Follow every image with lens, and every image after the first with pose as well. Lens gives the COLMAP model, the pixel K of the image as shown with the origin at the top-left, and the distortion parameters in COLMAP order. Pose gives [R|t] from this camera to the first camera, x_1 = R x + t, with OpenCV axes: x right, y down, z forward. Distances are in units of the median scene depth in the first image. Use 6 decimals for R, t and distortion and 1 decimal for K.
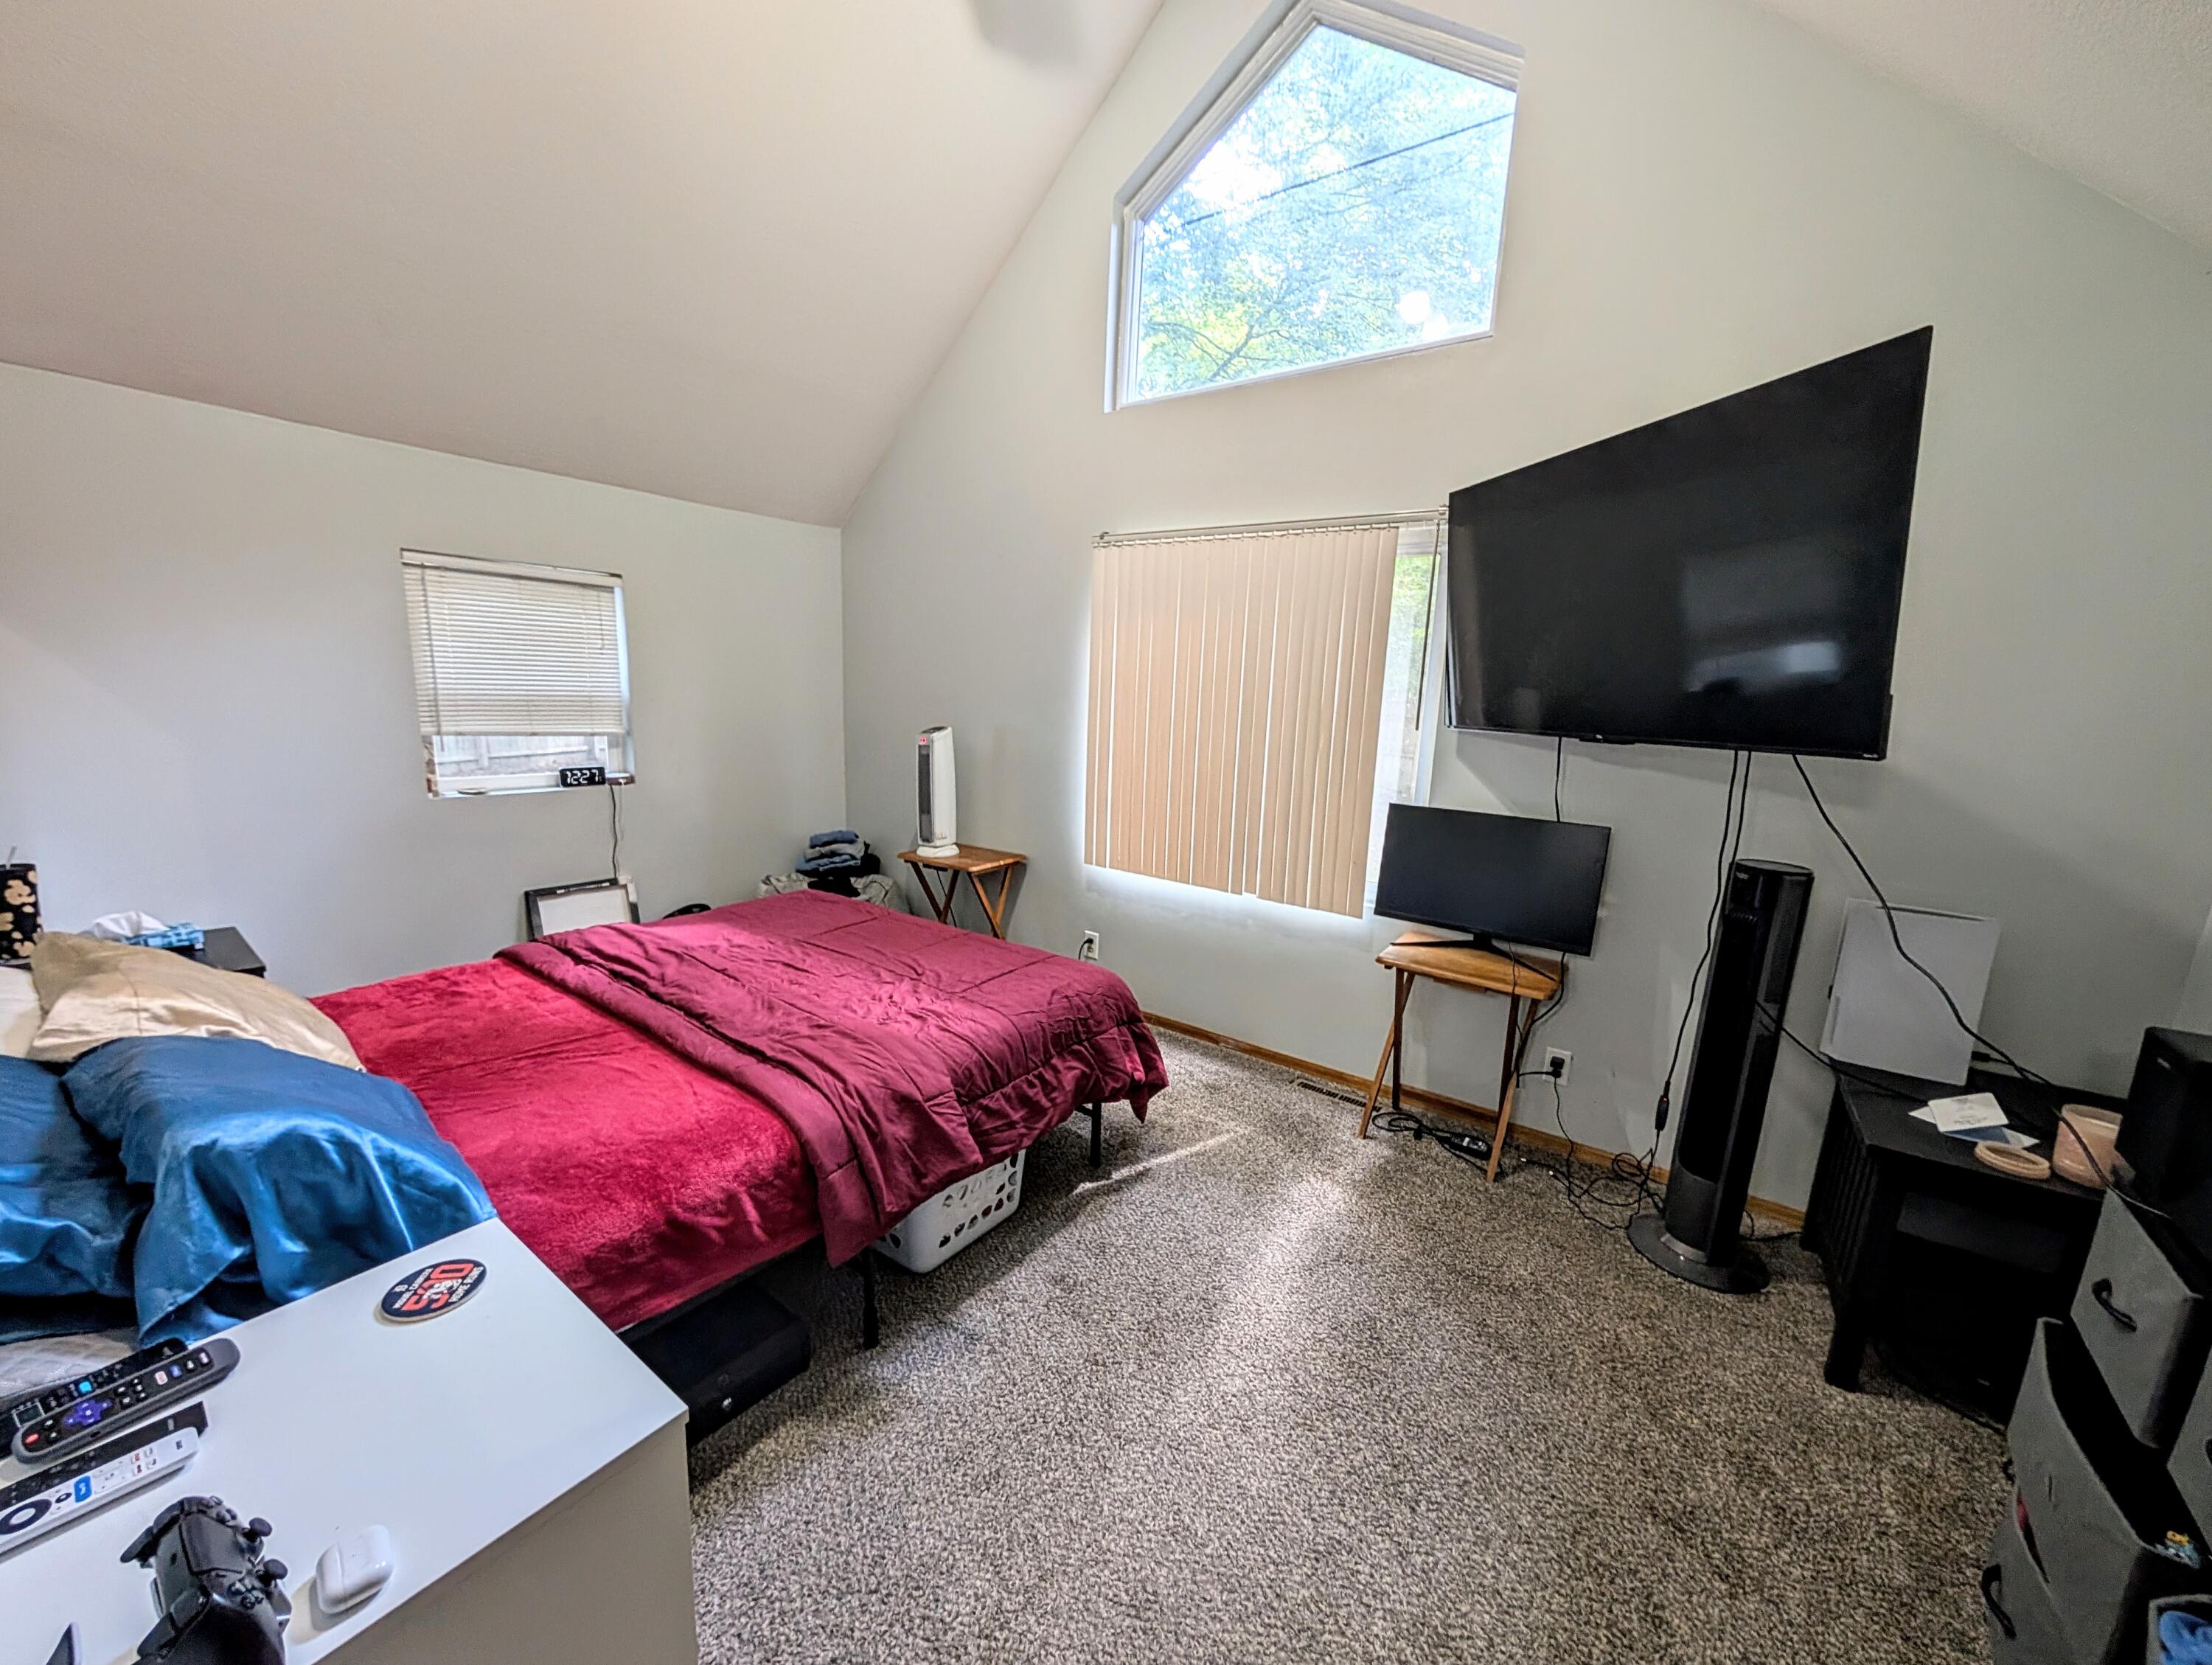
lens RADIAL K [[836.6, 0, 1099.7], [0, 836.6, 842.1], [0, 0, 1]] dist [-0.001937, 0.000244]
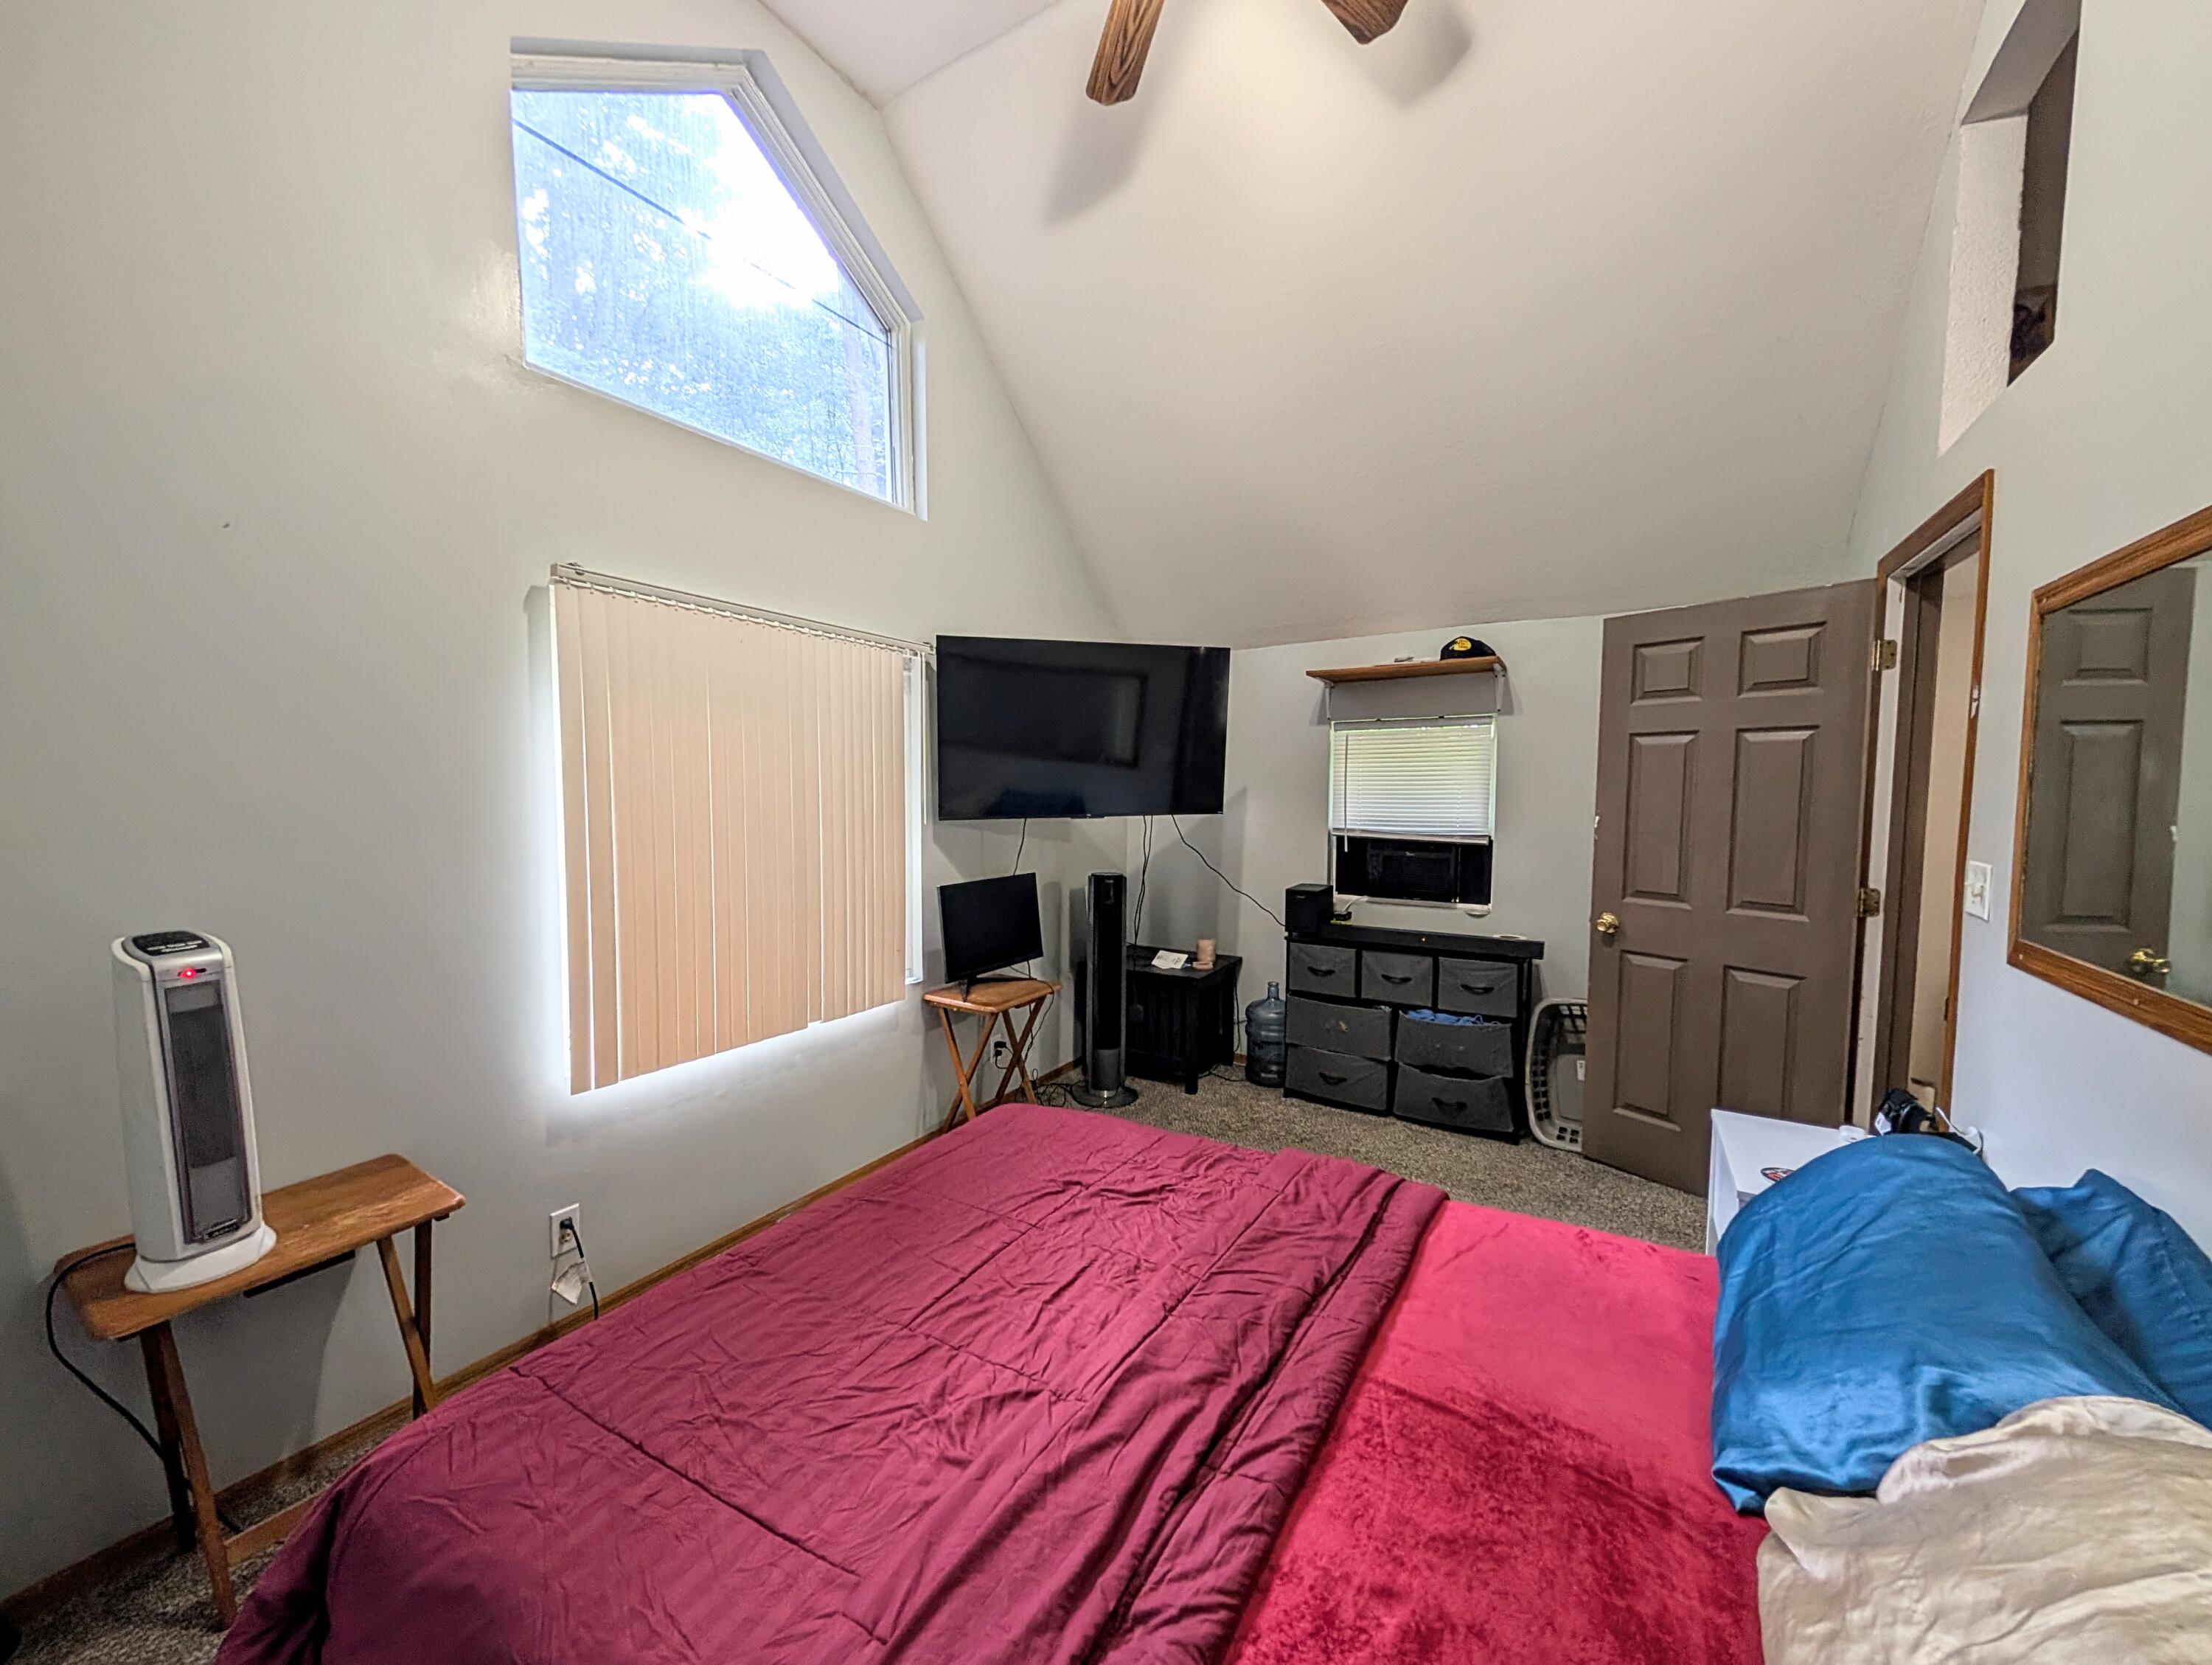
lens RADIAL K [[836.6, 0, 1099.7], [0, 836.6, 842.1], [0, 0, 1]] dist [-0.001937, 0.000244]
pose [[-0.081466, -0.103151, 0.991324, -0.787271], [0.178121, 0.977111, 0.116309, -0.194345], [-0.980631, 0.186050, -0.061228, 0.804621]]
